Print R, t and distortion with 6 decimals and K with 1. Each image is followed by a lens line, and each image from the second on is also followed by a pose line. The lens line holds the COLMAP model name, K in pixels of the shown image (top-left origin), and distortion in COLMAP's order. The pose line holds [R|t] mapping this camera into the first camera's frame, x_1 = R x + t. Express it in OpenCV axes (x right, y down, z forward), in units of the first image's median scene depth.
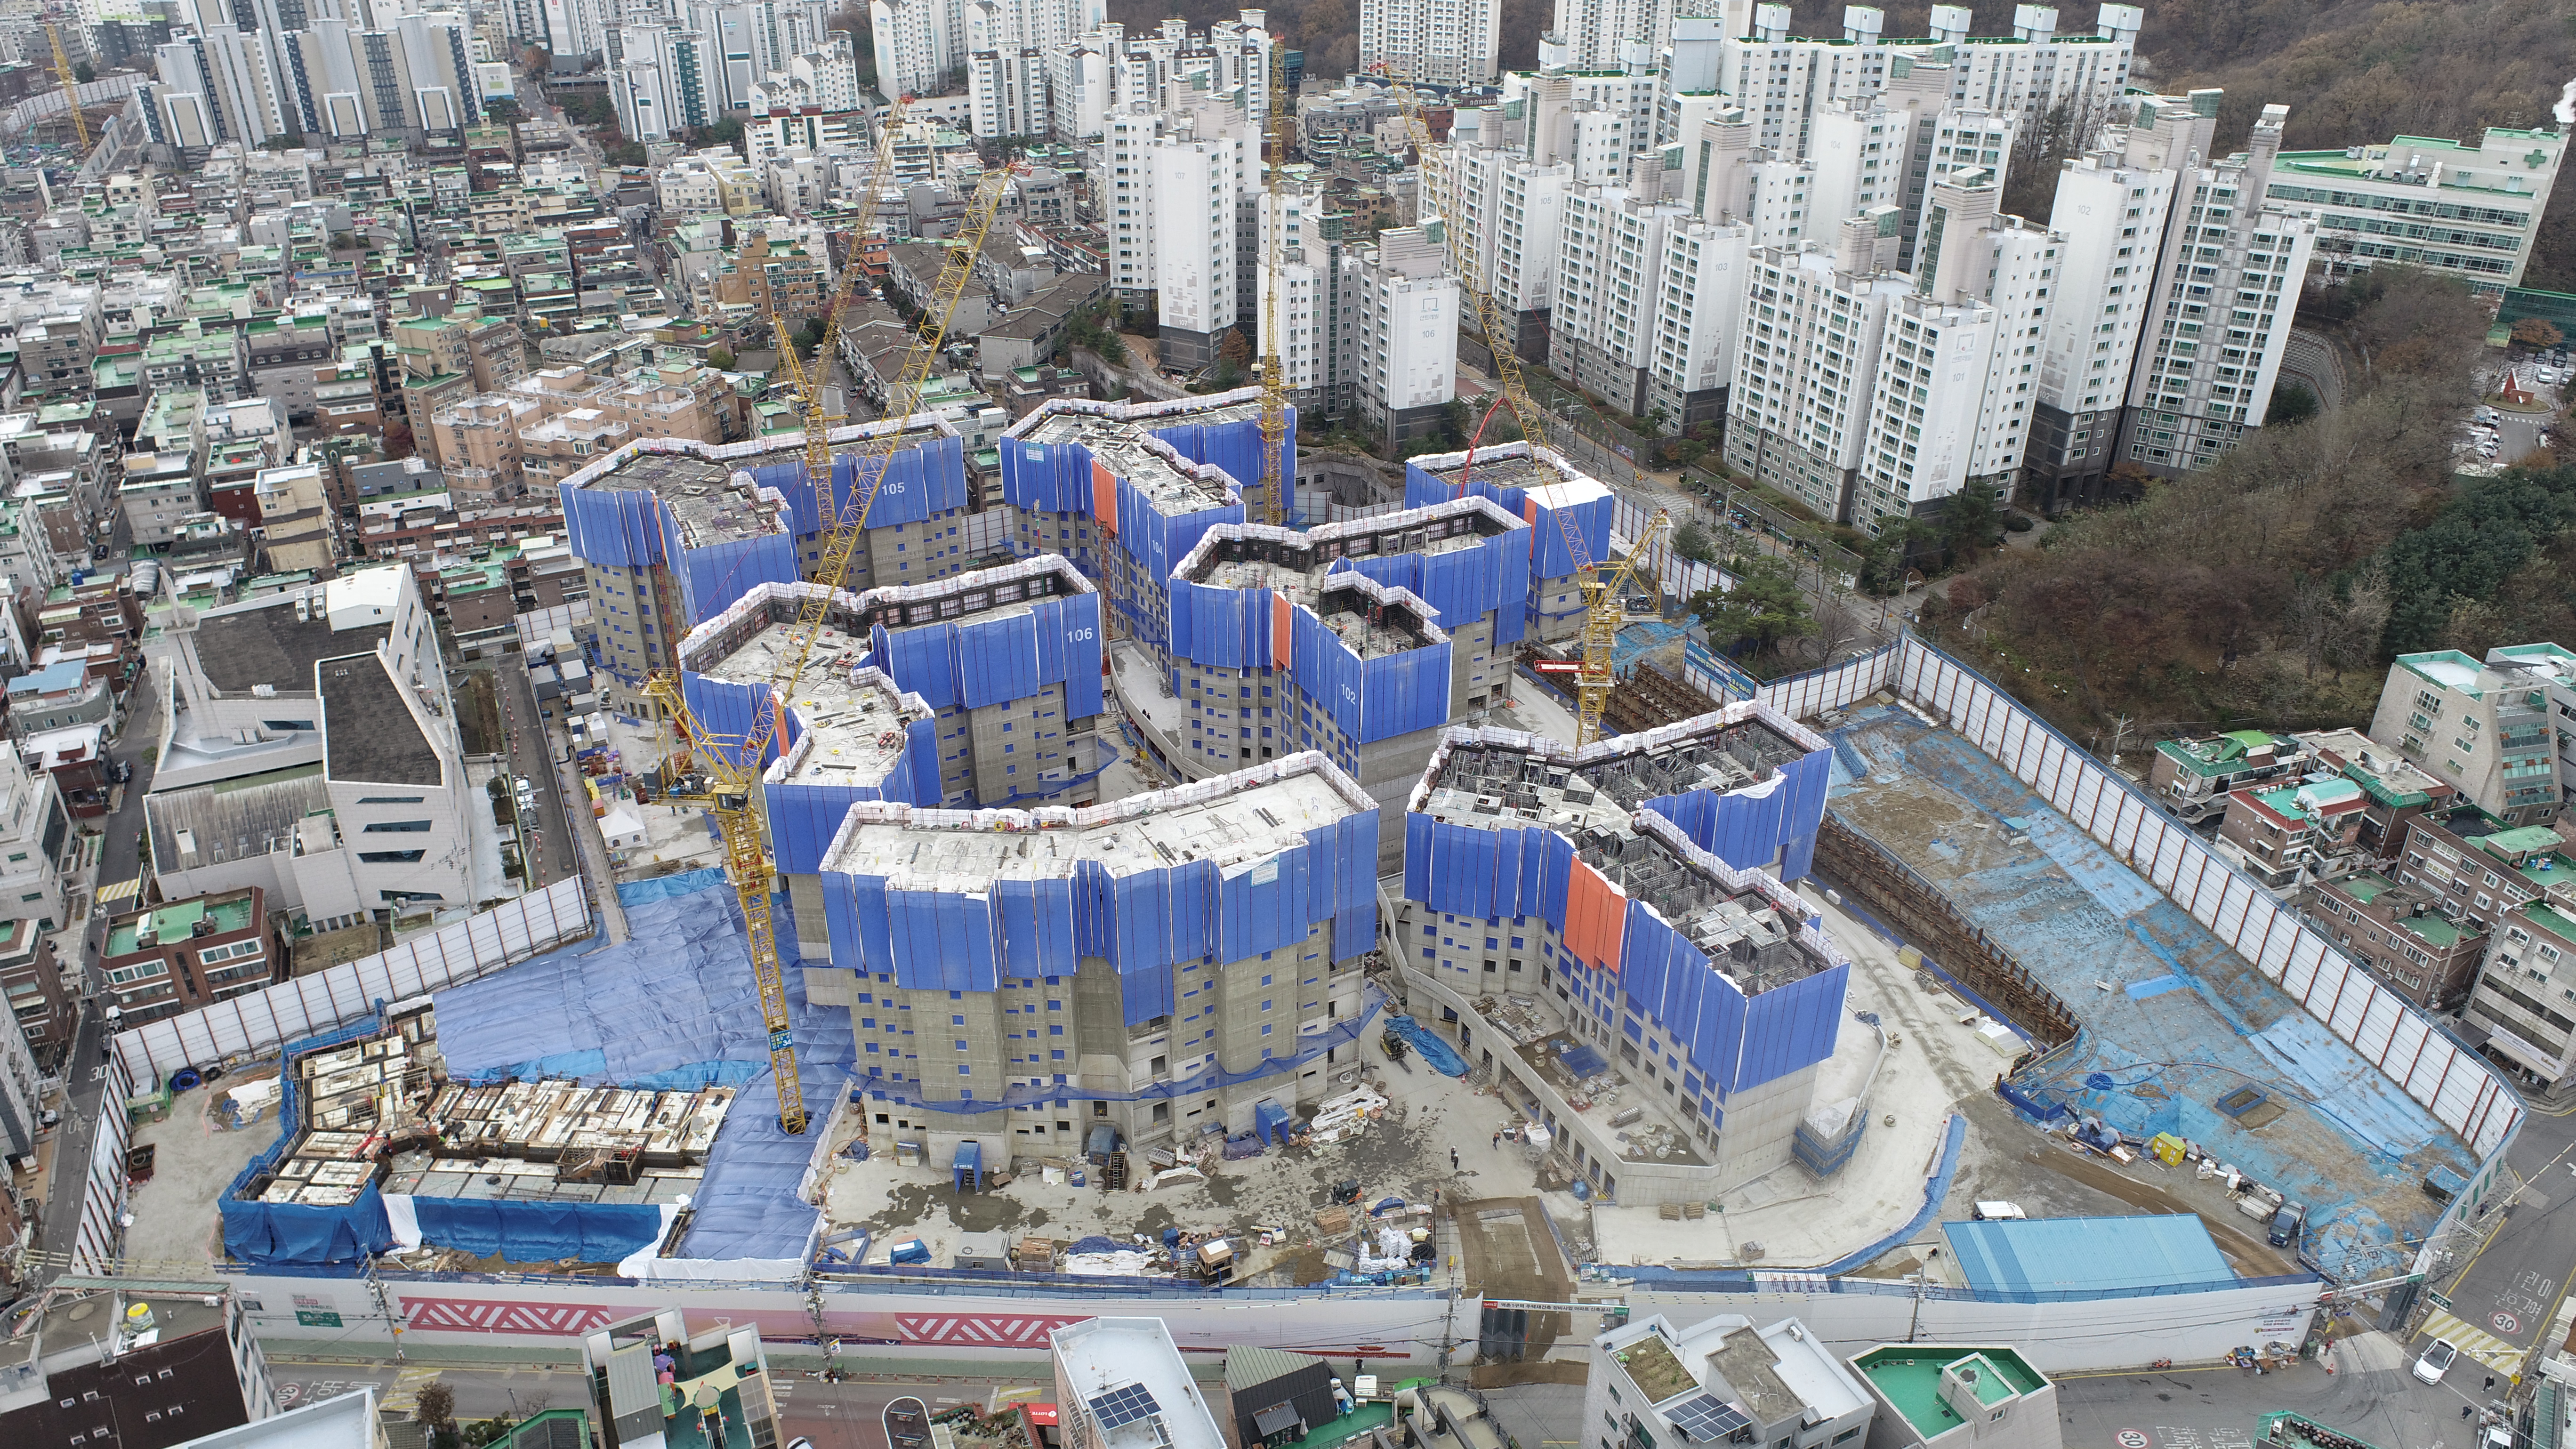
lens RADIAL K [[1745.2, 0, 1291.3], [0, 1745.2, 728.4], [0, 0, 1]] dist [-0.018880, 0.012411]
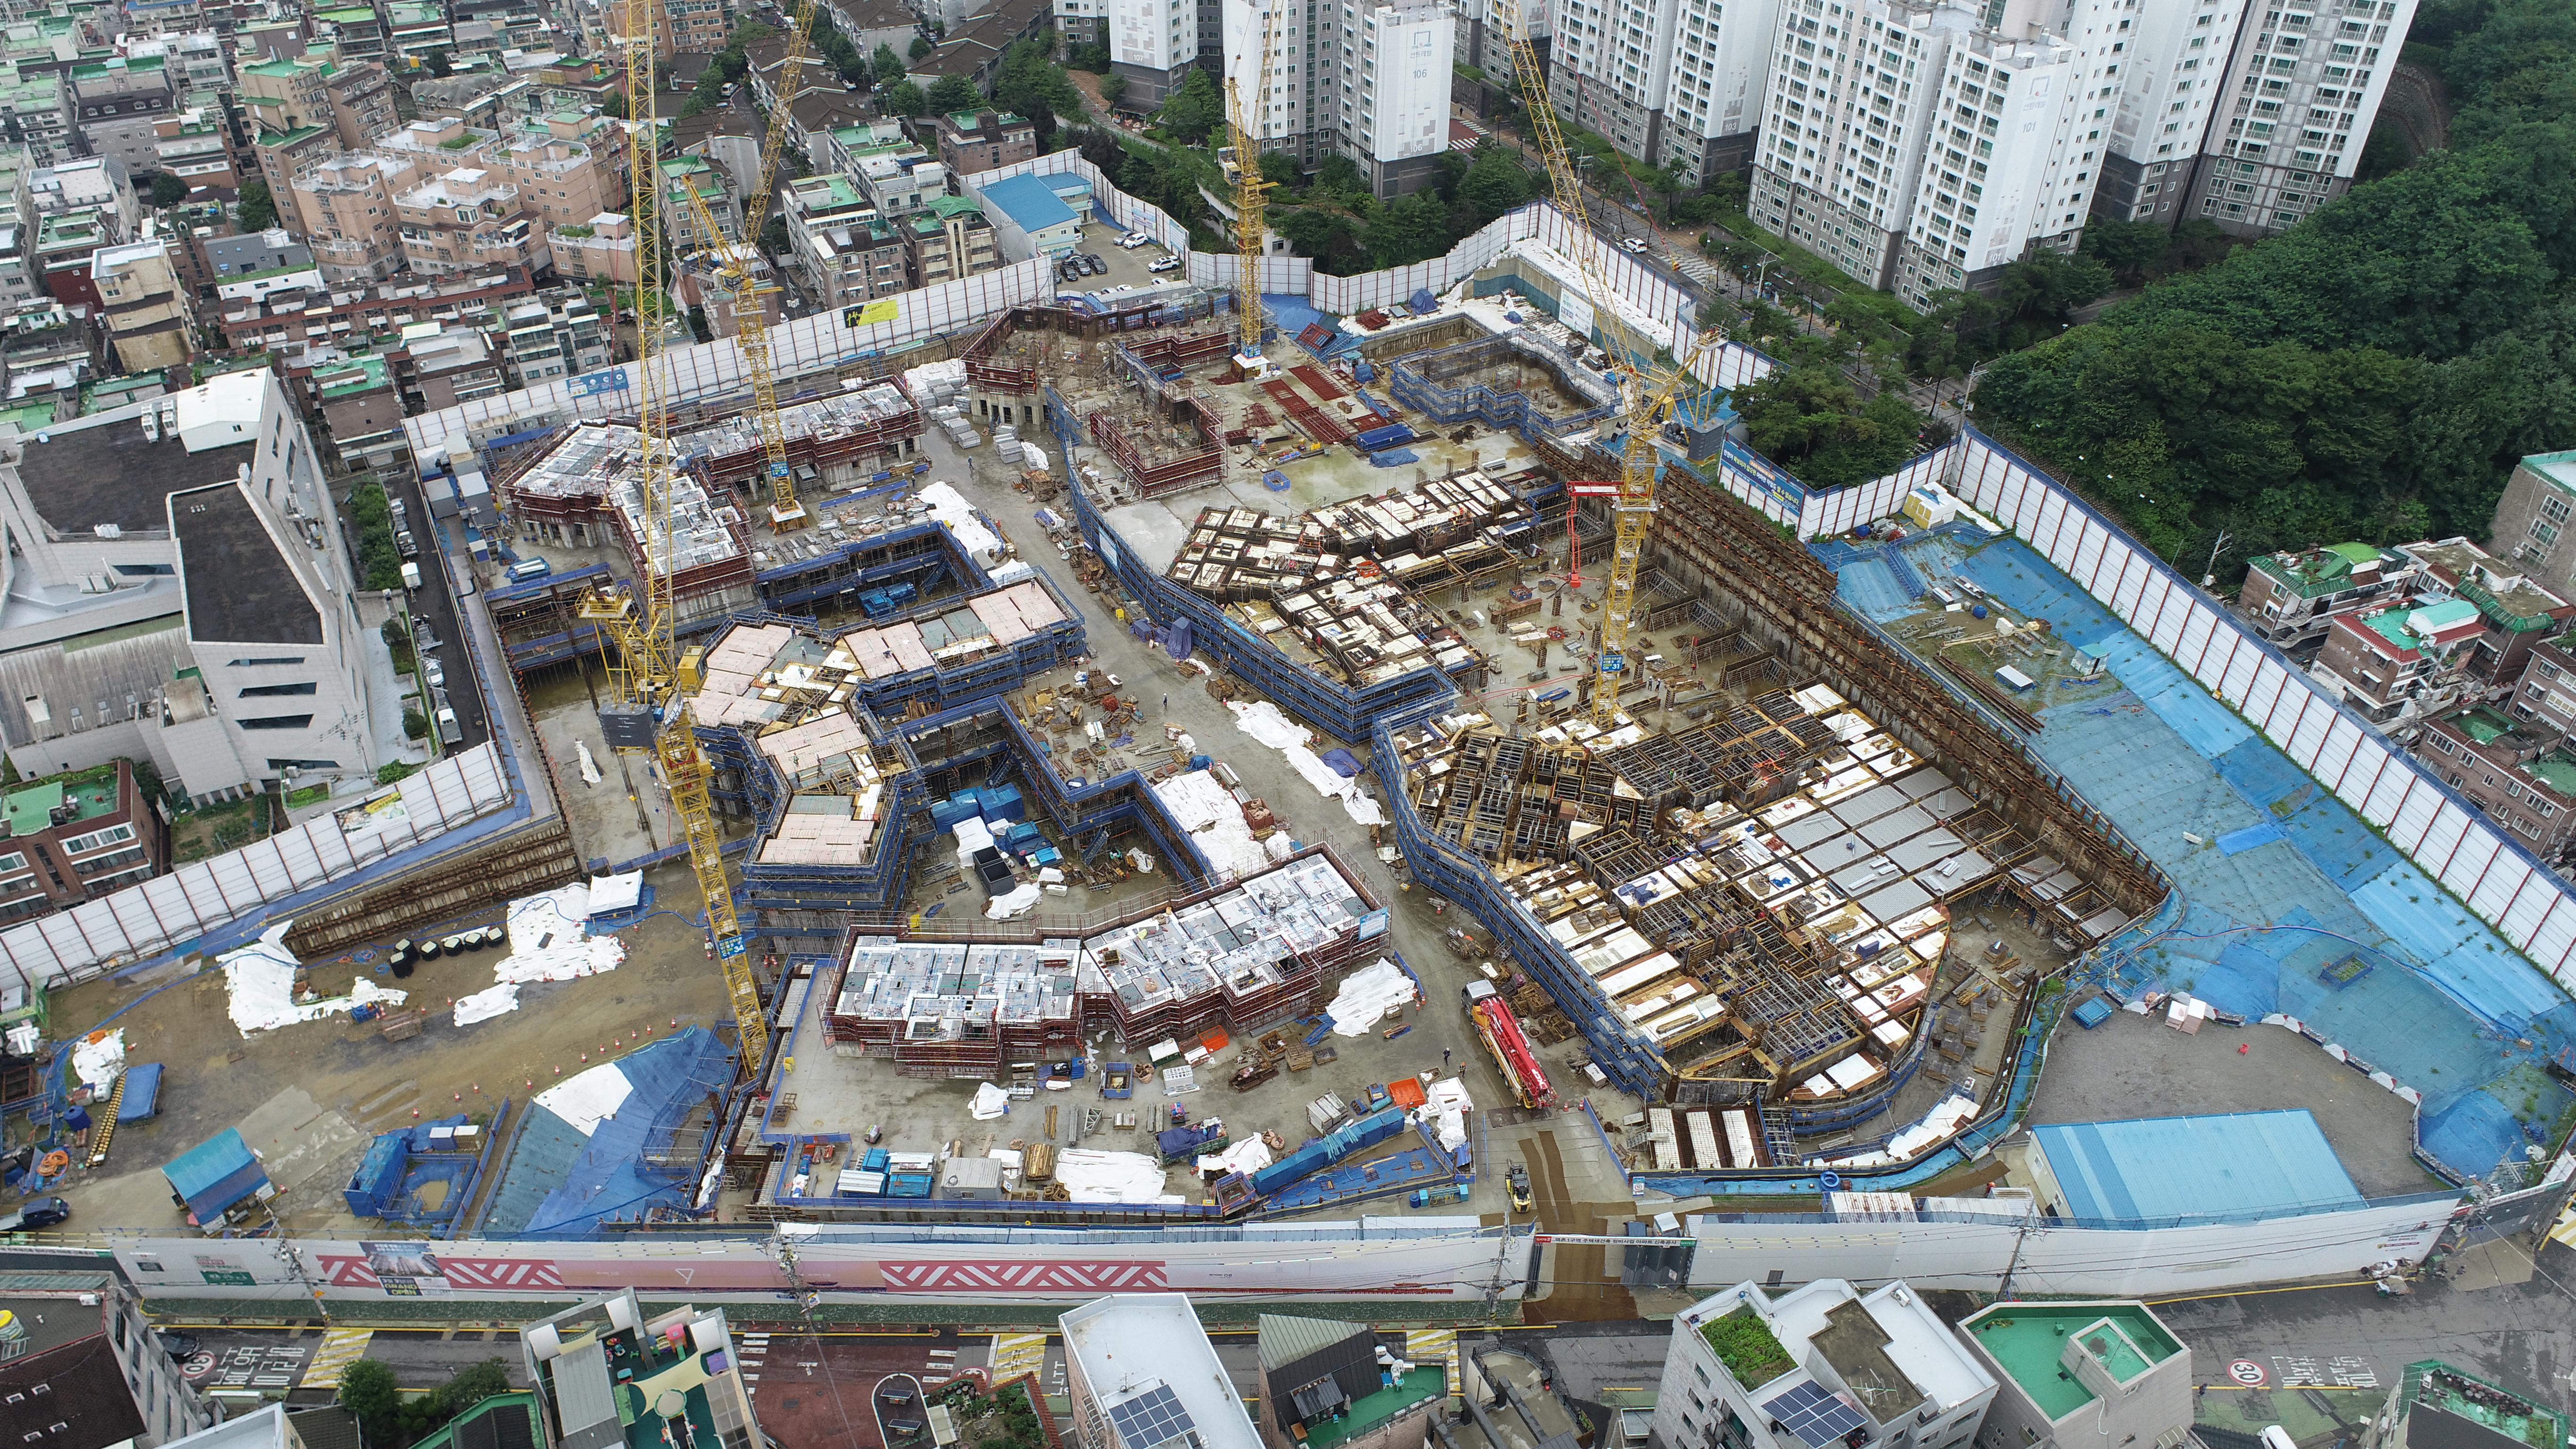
lens RADIAL K [[1745.2, 0, 1291.3], [0, 1745.2, 728.4], [0, 0, 1]] dist [-0.018880, 0.012411]
pose [[0.999430, -0.020409, 0.026902, -0.017247], [0.016006, 0.987820, 0.154776, -0.035594], [-0.029733, -0.154257, 0.987583, 0.077129]]
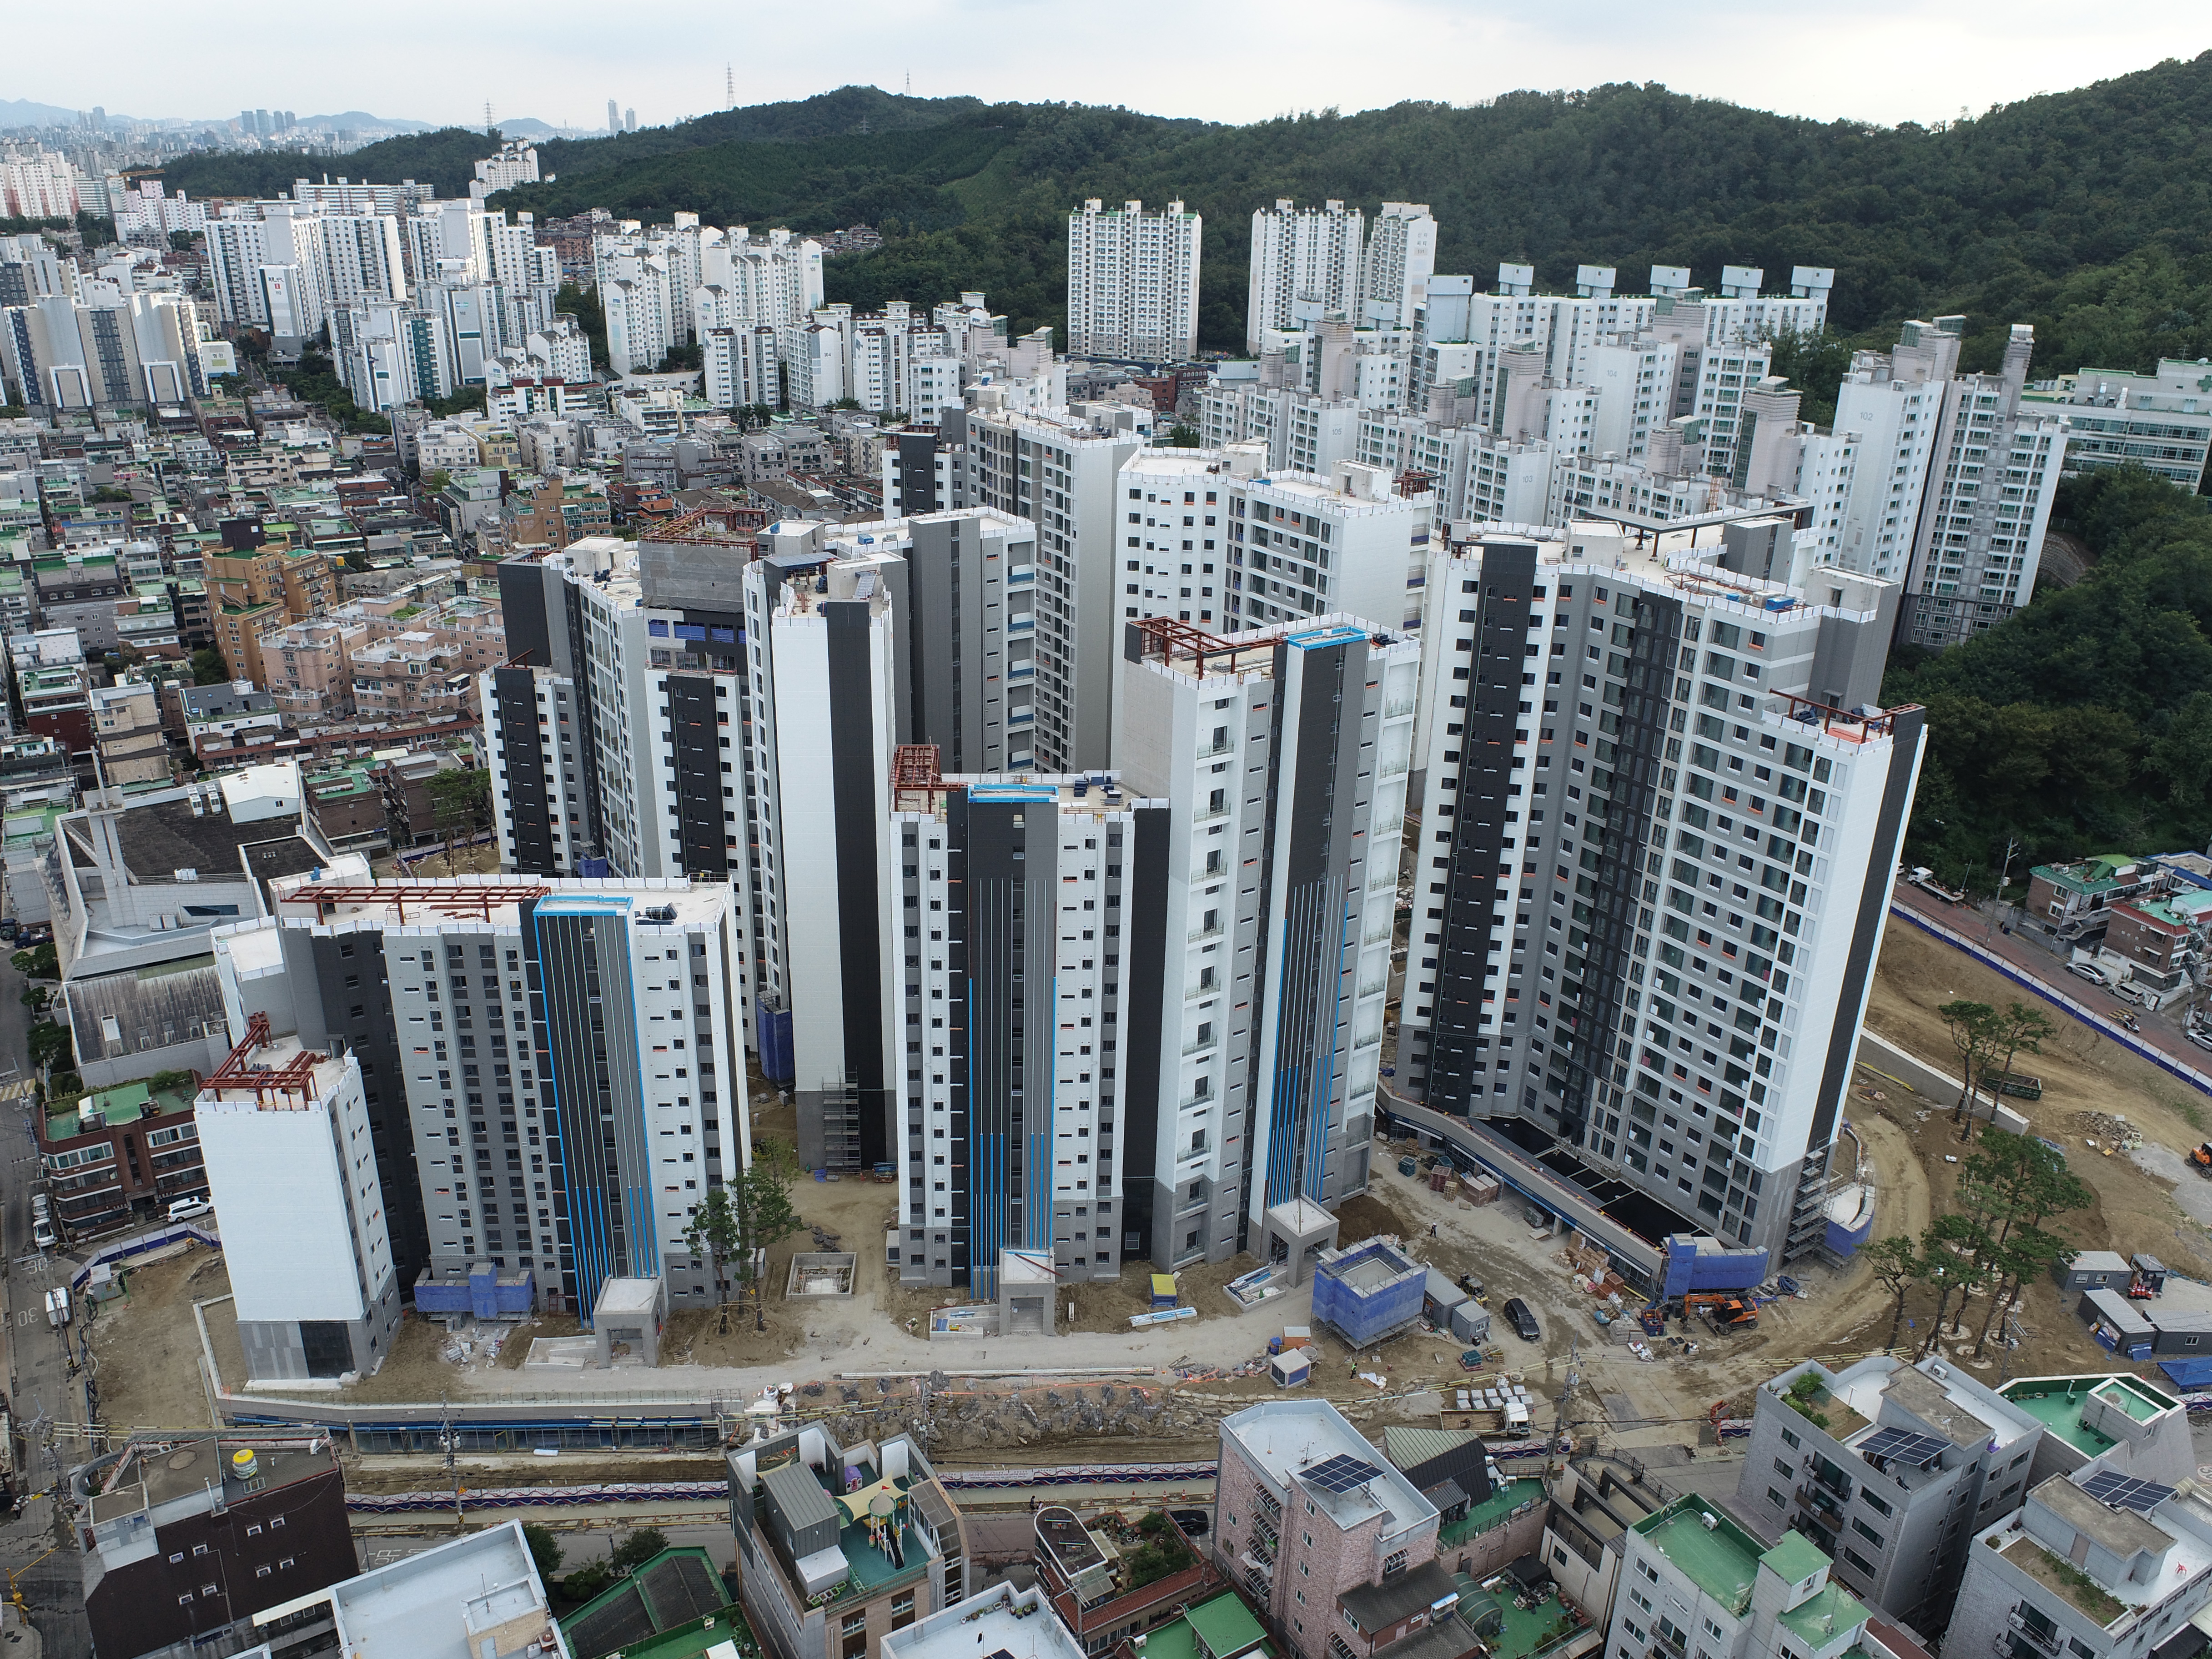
lens RADIAL K [[1685.1, 0, 1091.4], [0, 1685.1, 830.2], [0, 0, 1]] dist [-0.026219, 0.029754]
pose [[0.994246, -0.025809, 0.103969, -0.134466], [0.036576, 0.994007, -0.103018, 0.049493], [-0.100687, 0.106228, 0.989231, 0.014123]]
